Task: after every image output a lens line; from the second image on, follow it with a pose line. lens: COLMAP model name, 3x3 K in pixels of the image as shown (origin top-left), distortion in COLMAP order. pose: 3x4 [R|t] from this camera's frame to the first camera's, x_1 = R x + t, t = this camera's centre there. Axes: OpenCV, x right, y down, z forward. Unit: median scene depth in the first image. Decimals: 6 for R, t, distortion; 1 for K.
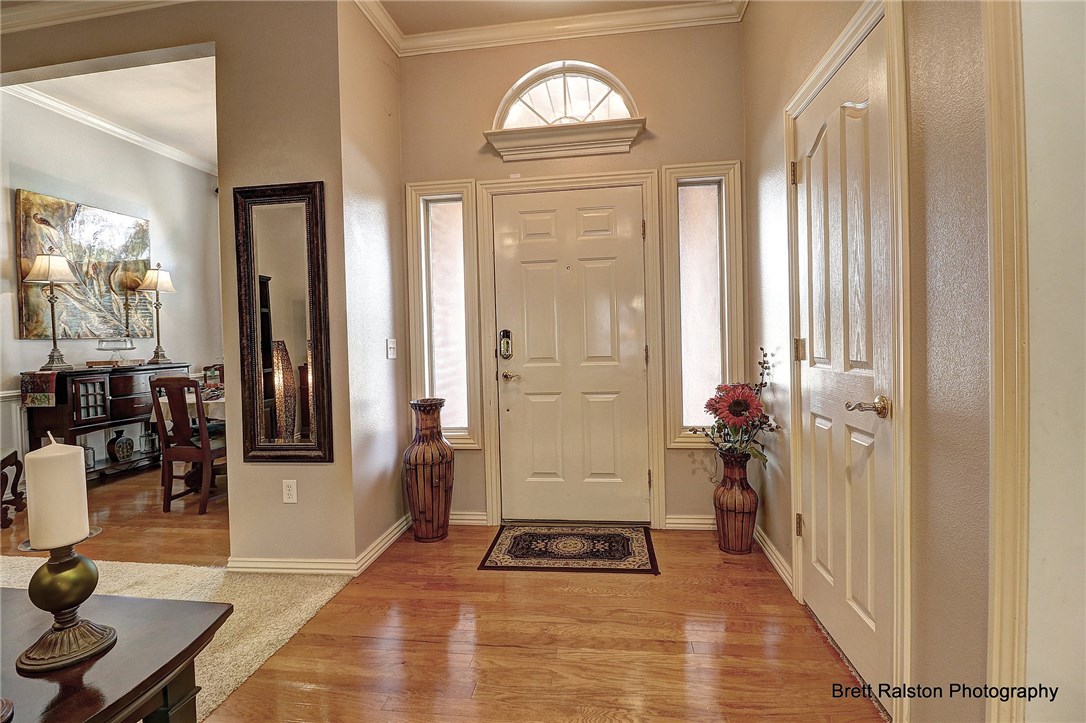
lens RADIAL K [[521.8, 0, 531.6], [0, 521.8, 346.3], [0, 0, 1]] dist [-0.002359, -0.000958]
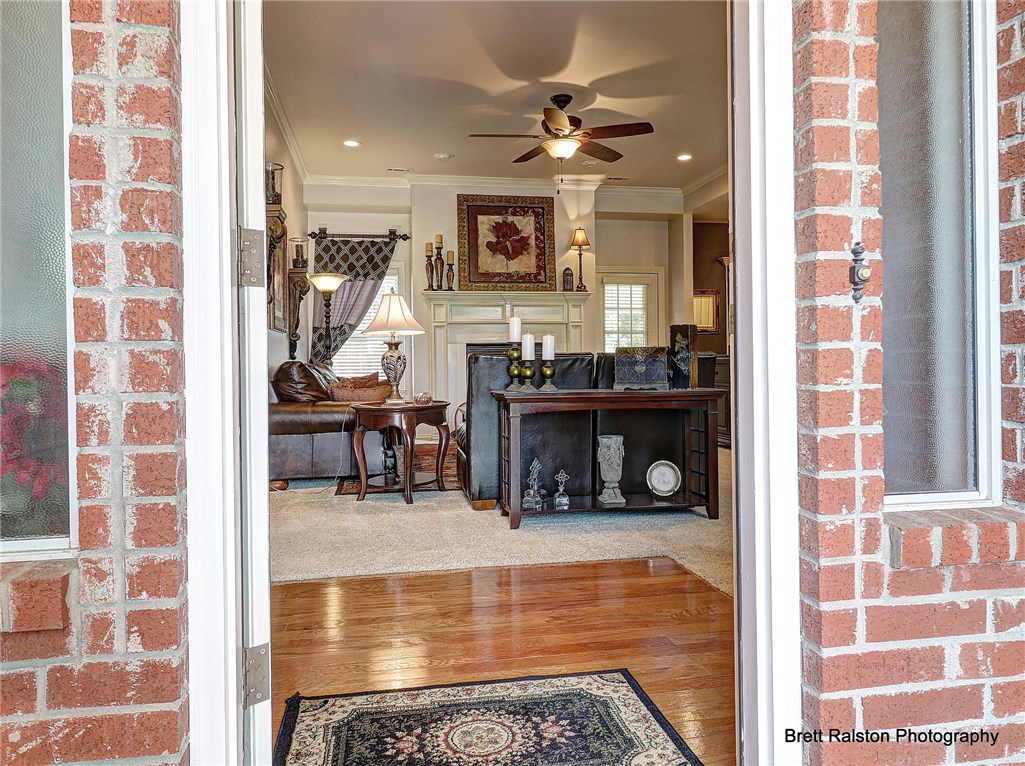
lens RADIAL K [[723.5, 0, 512.5], [0, 723.5, 383.0], [0, 0, 1]] dist [-0.000465, -0.000244]
pose [[-0.949115, 0.044447, -0.311779, 0.143800], [0.032016, 0.998479, 0.044880, 0.053966], [0.313299, 0.032615, -0.949094, 1.031073]]
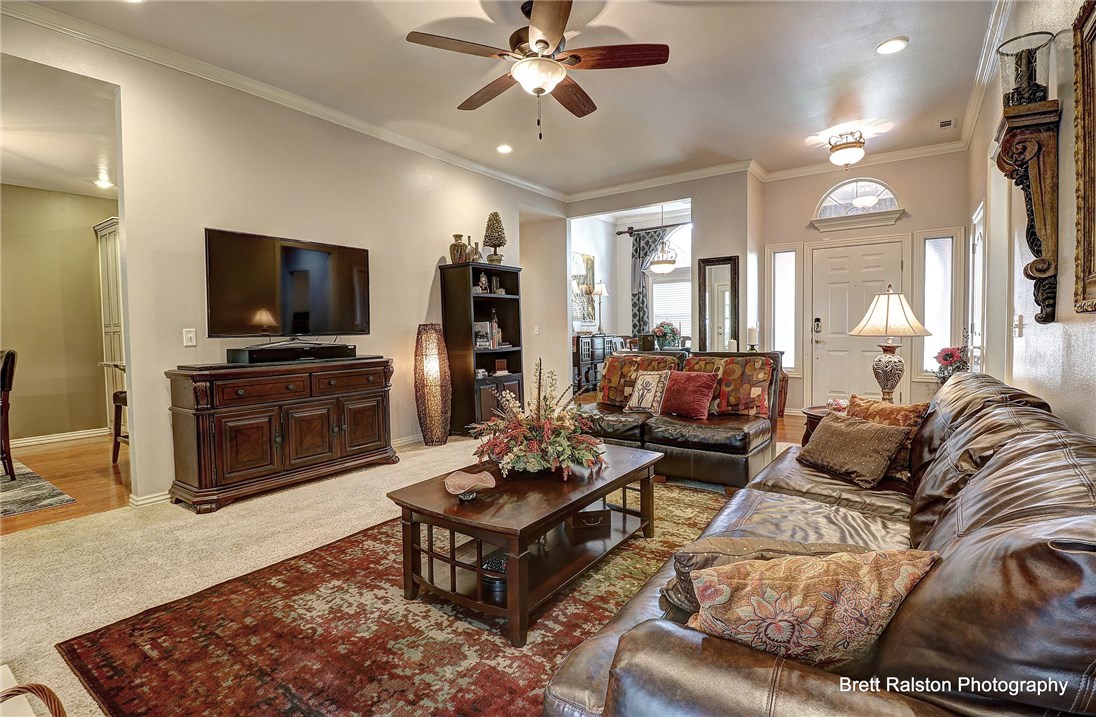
lens RADIAL K [[519.1, 0, 548.0], [0, 519.1, 358.5], [0, 0, 1]] dist [-0.015576, -0.000113]
pose [[0.890576, 0.038834, -0.453174, -0.050389], [-0.013088, 0.998124, 0.059813, 0.014570], [0.454646, -0.047337, 0.889413, -0.927527]]
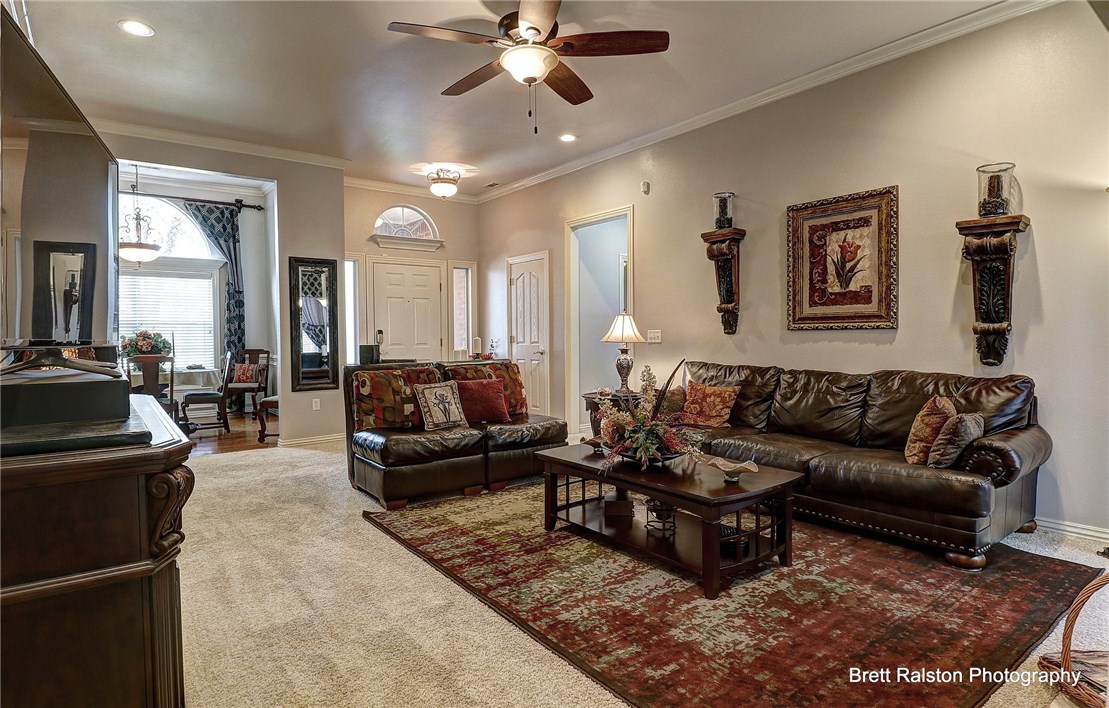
lens RADIAL K [[596.1, 0, 554.5], [0, 596.1, 354.0], [0, 0, 1]] dist [-0.016678, -0.000308]
pose [[0.703186, -0.001878, 0.711003, -0.927976], [-0.001587, 0.999990, 0.004210, 0.039488], [-0.711004, -0.004089, 0.703176, -0.847361]]
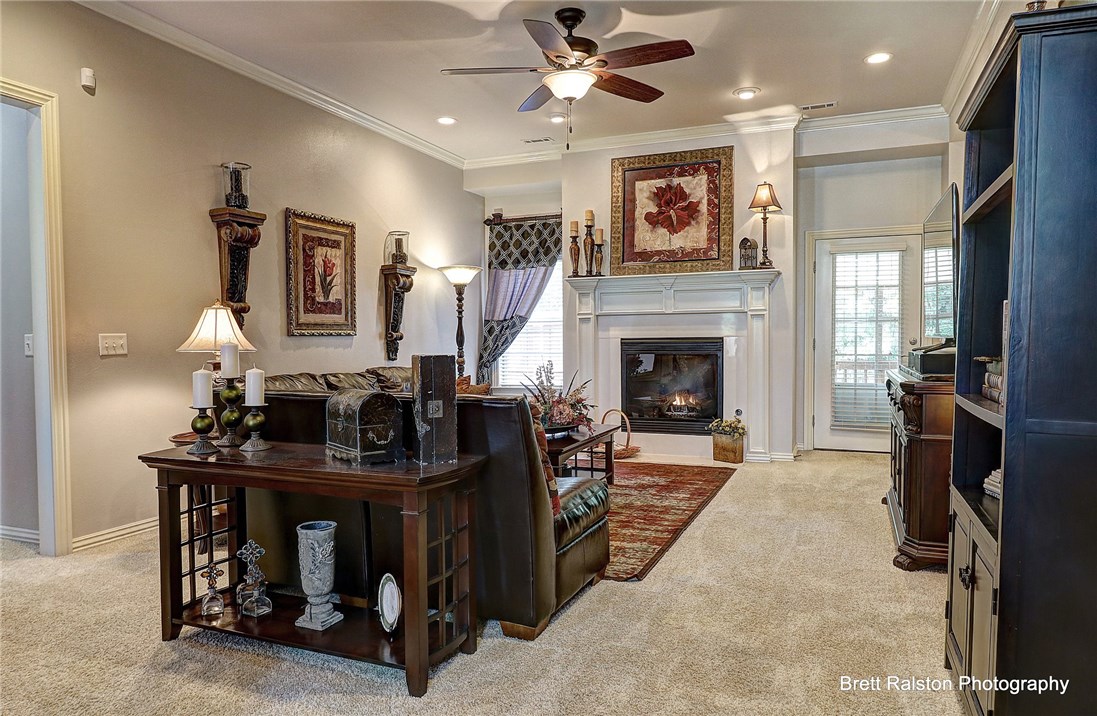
lens RADIAL K [[718.0, 0, 548.5], [0, 718.0, 358.0], [0, 0, 1]] dist [0.010967, 0.000503]
pose [[-0.967734, 0.027105, 0.250511, -0.613628], [0.036438, 0.998801, 0.032694, 0.013992], [-0.249324, 0.040767, -0.967562, 0.715443]]
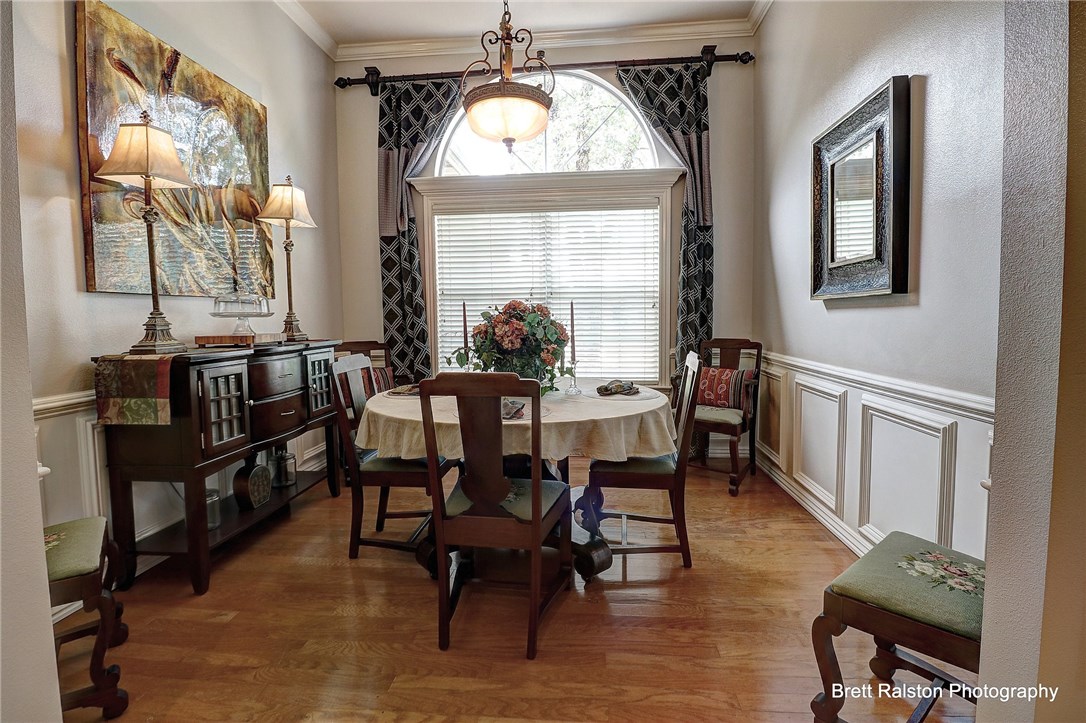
lens RADIAL K [[516.1, 0, 556.2], [0, 516.1, 345.9], [0, 0, 1]] dist [-0.001321, -0.005622]
pose [[0.997327, 0.011449, 0.072167, -0.565306], [-0.014637, 0.998933, 0.043793, 0.010770], [-0.071588, -0.044733, 0.996431, 0.465483]]
